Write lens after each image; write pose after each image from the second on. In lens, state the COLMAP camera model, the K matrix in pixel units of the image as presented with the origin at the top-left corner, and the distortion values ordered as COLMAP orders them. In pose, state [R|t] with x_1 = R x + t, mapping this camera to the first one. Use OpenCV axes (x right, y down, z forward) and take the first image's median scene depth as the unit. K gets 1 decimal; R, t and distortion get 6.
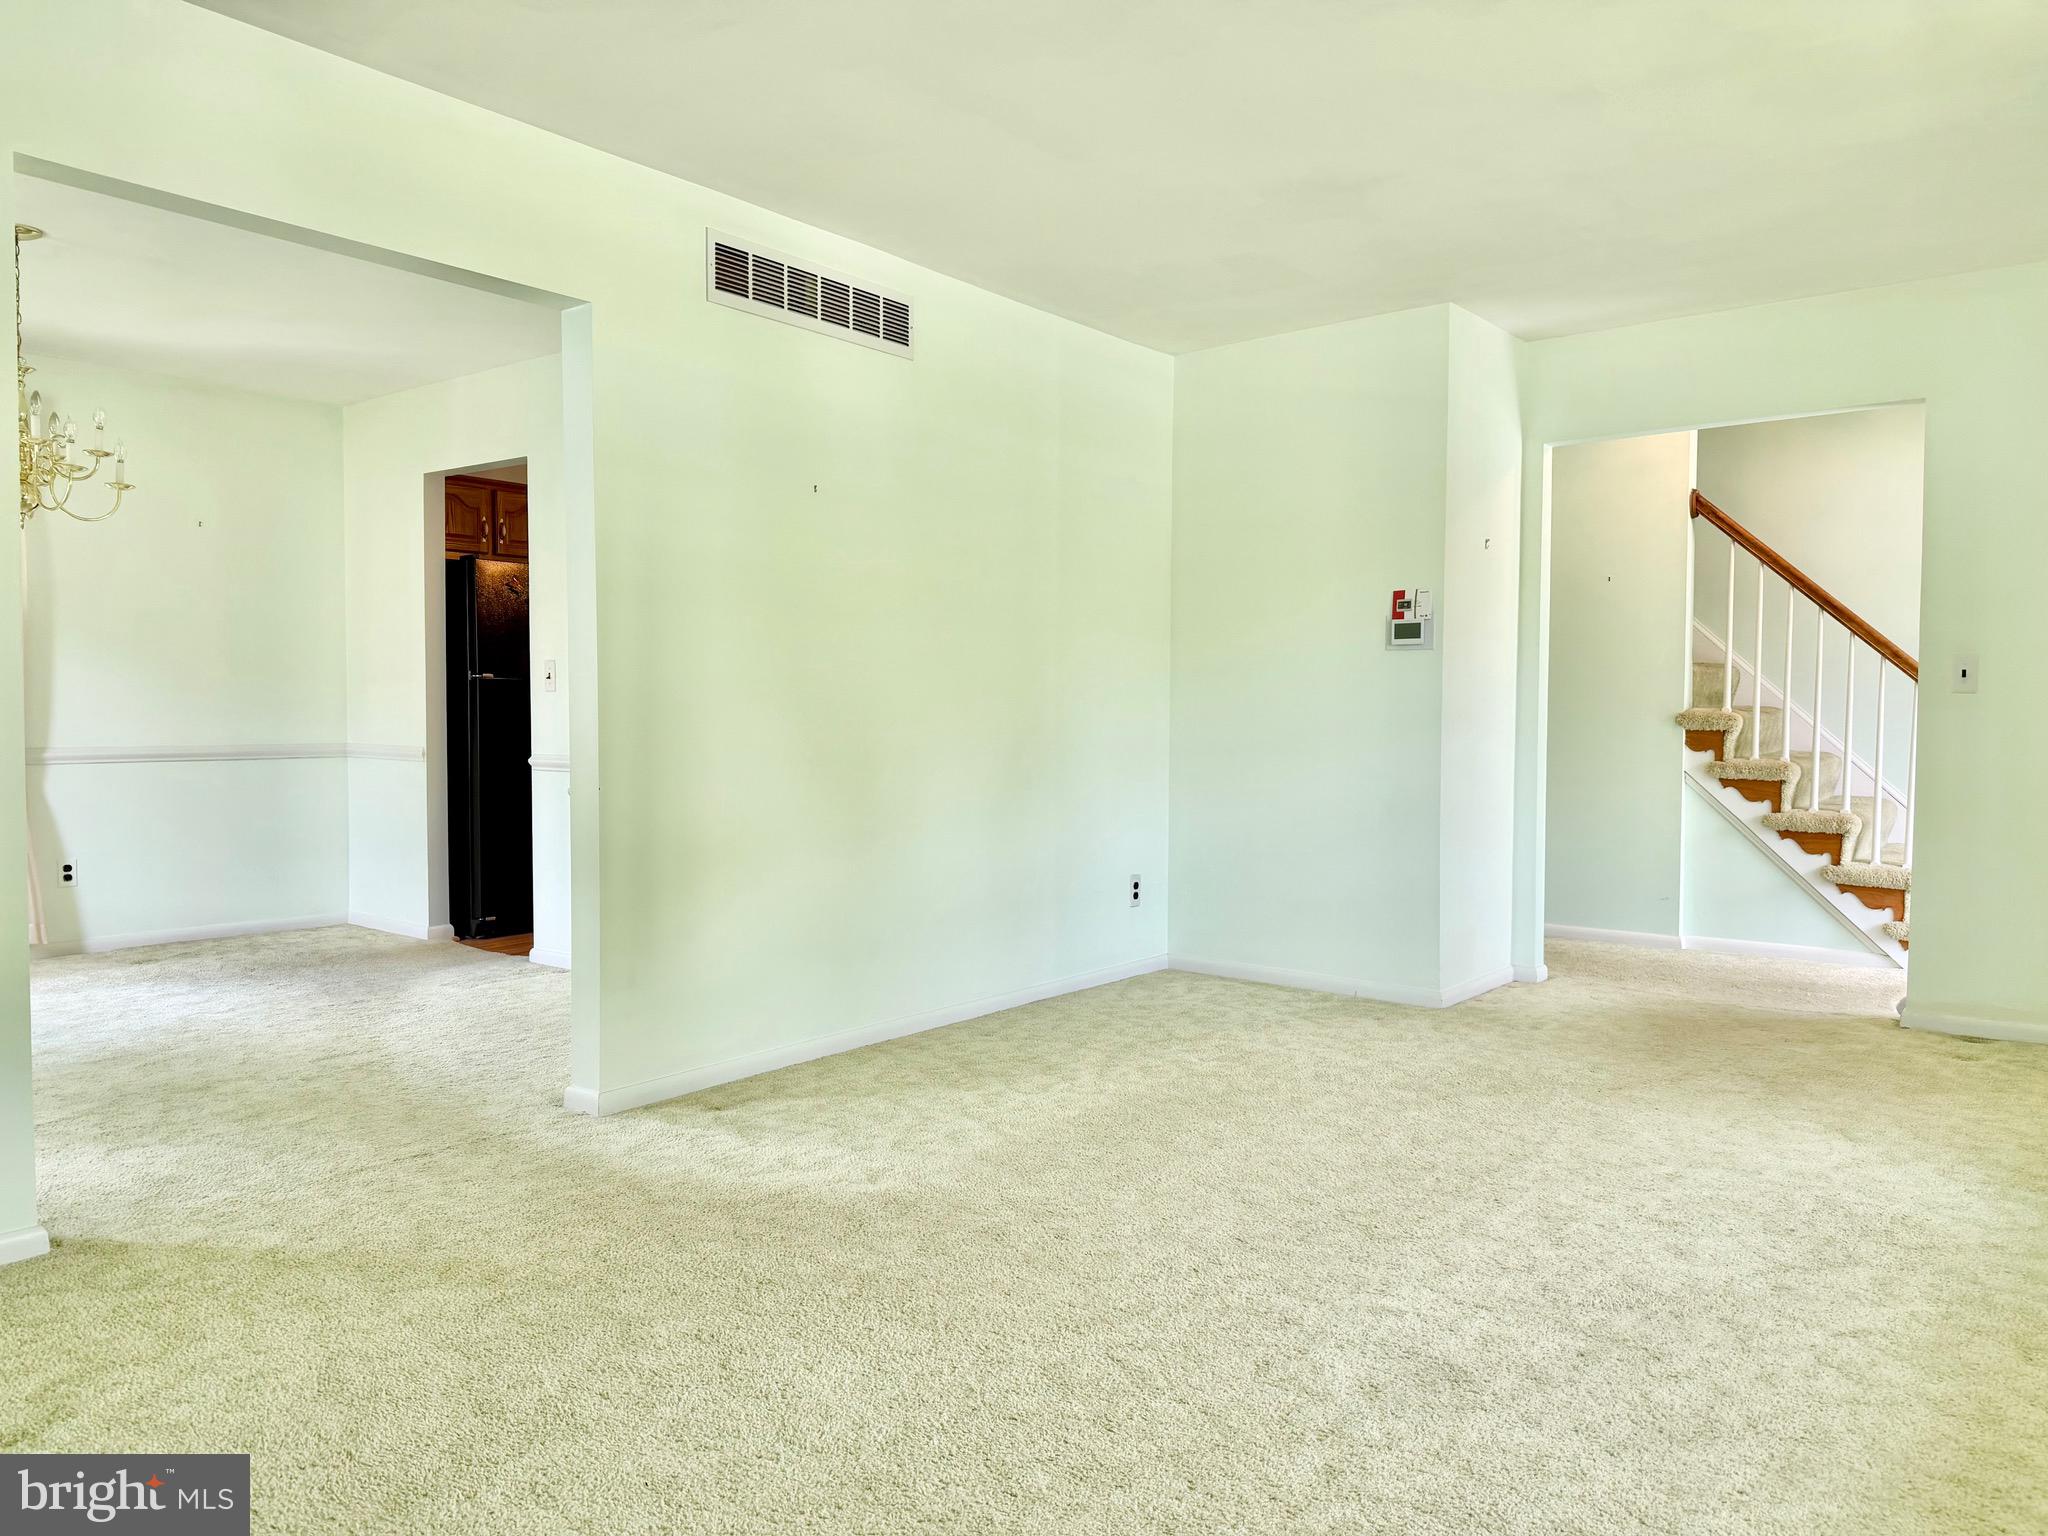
lens RADIAL K [[1423.6, 0, 1018.2], [0, 1423.6, 763.1], [0, 0, 1]] dist [0.093027, -0.107938]
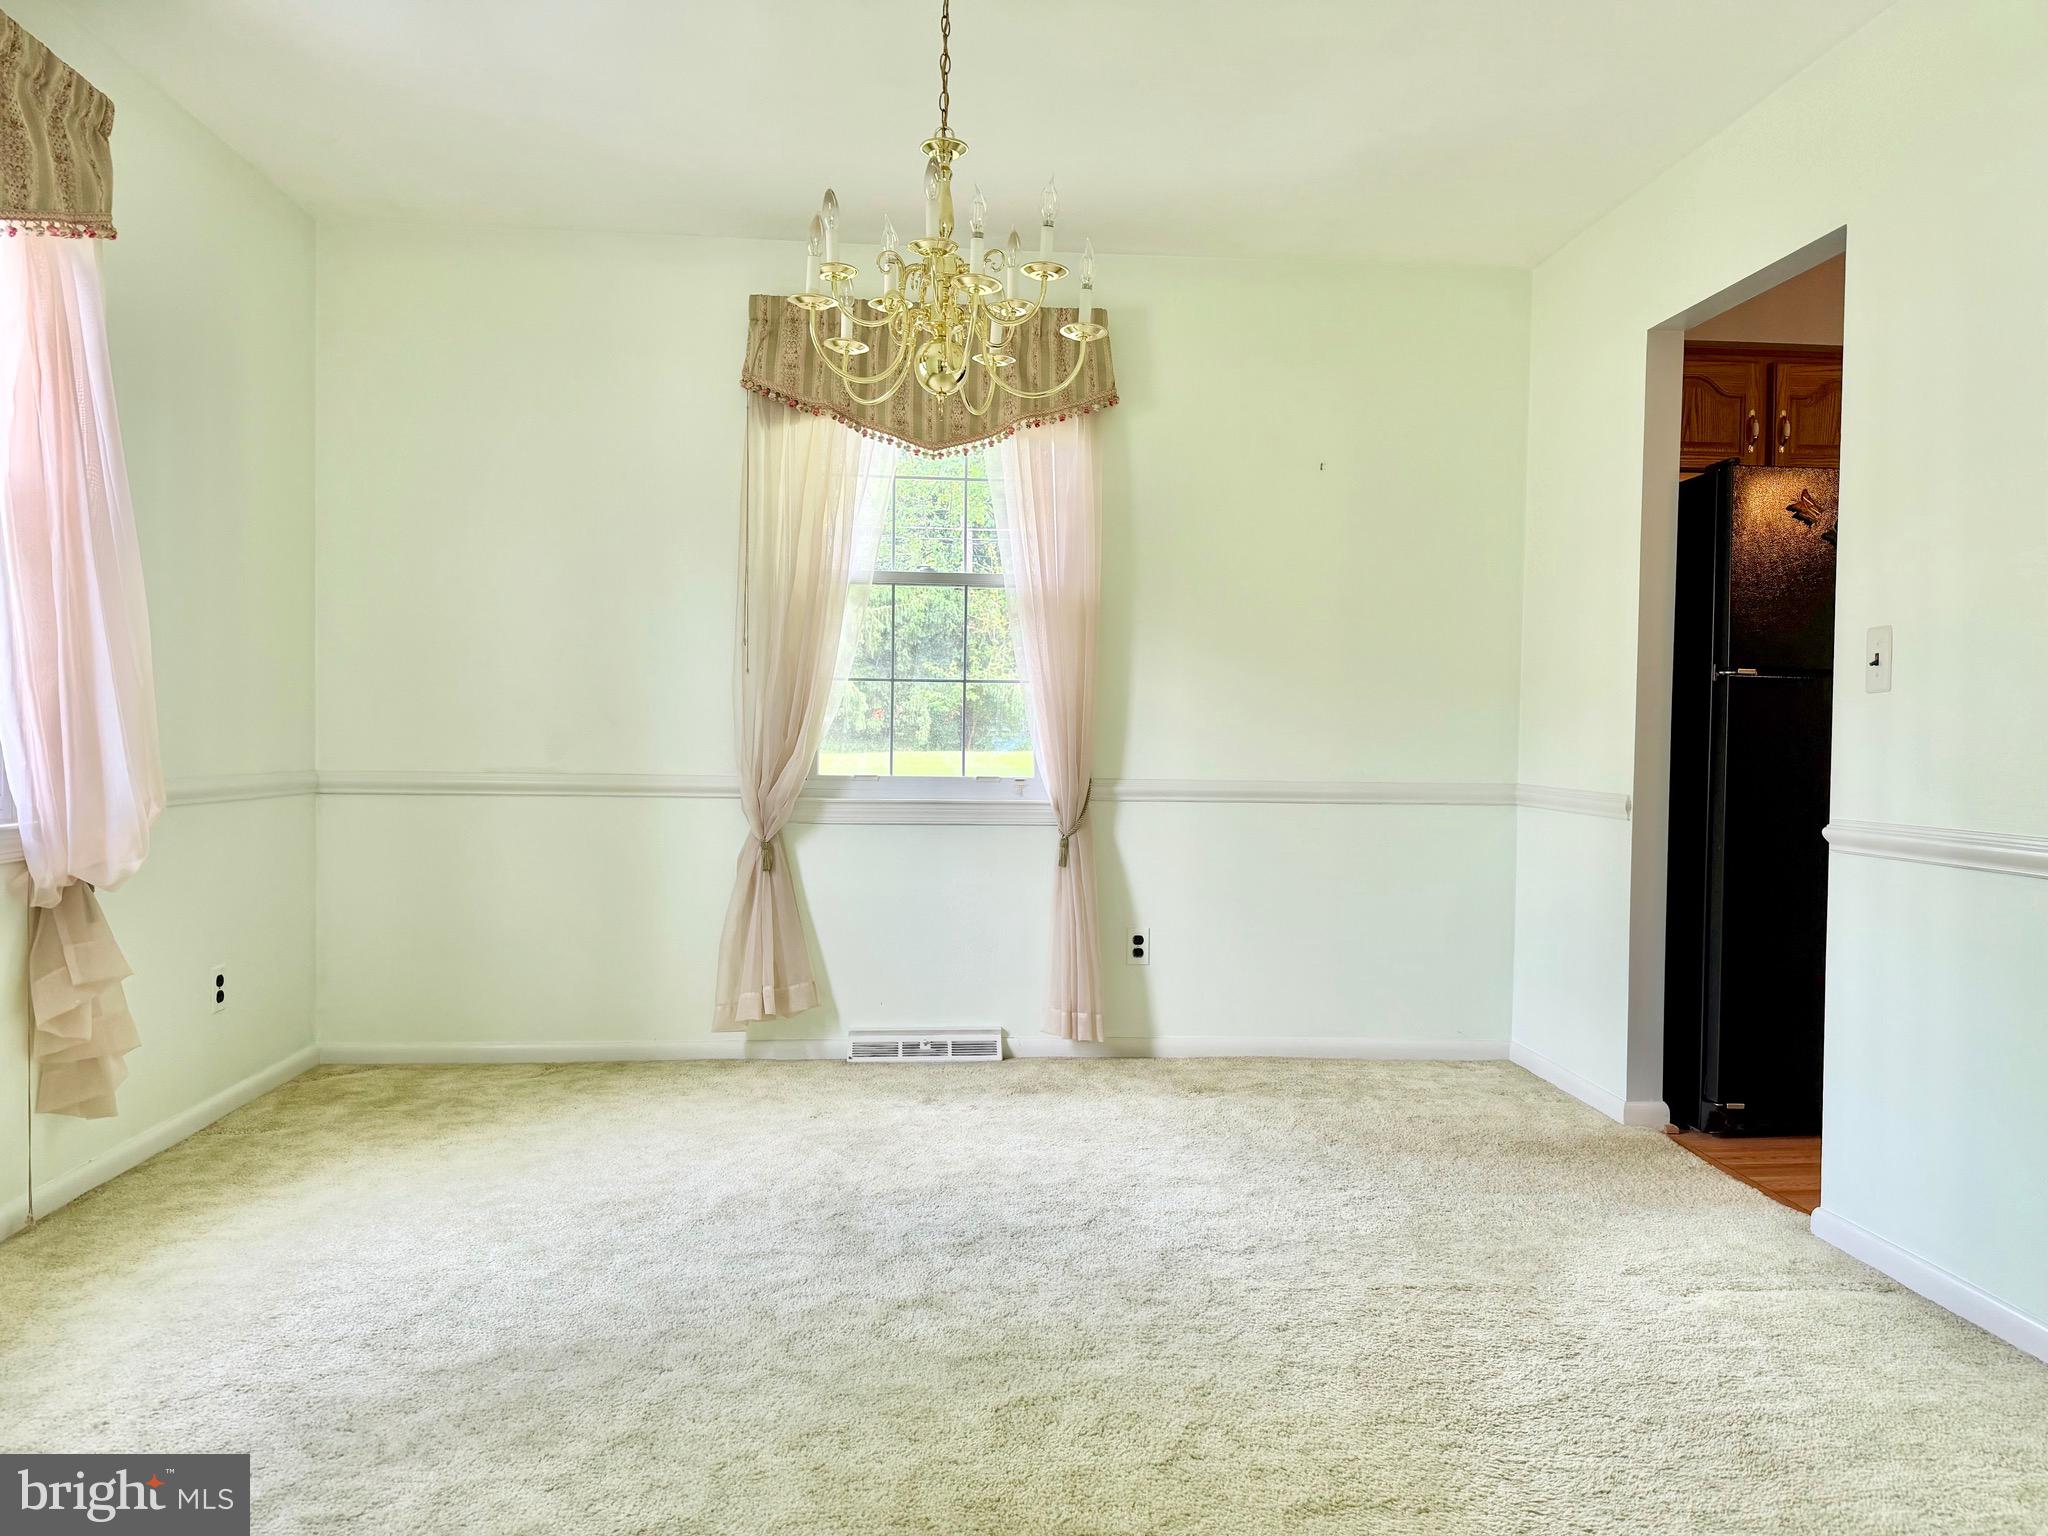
lens RADIAL K [[1423.6, 0, 1020.2], [0, 1423.6, 759.5], [0, 0, 1]] dist [0.093027, -0.107938]
pose [[0.684084, 0.022760, -0.729048, -0.148505], [-0.042955, 0.999035, -0.009118, -0.009601], [0.728137, 0.037554, 0.684402, 0.405134]]
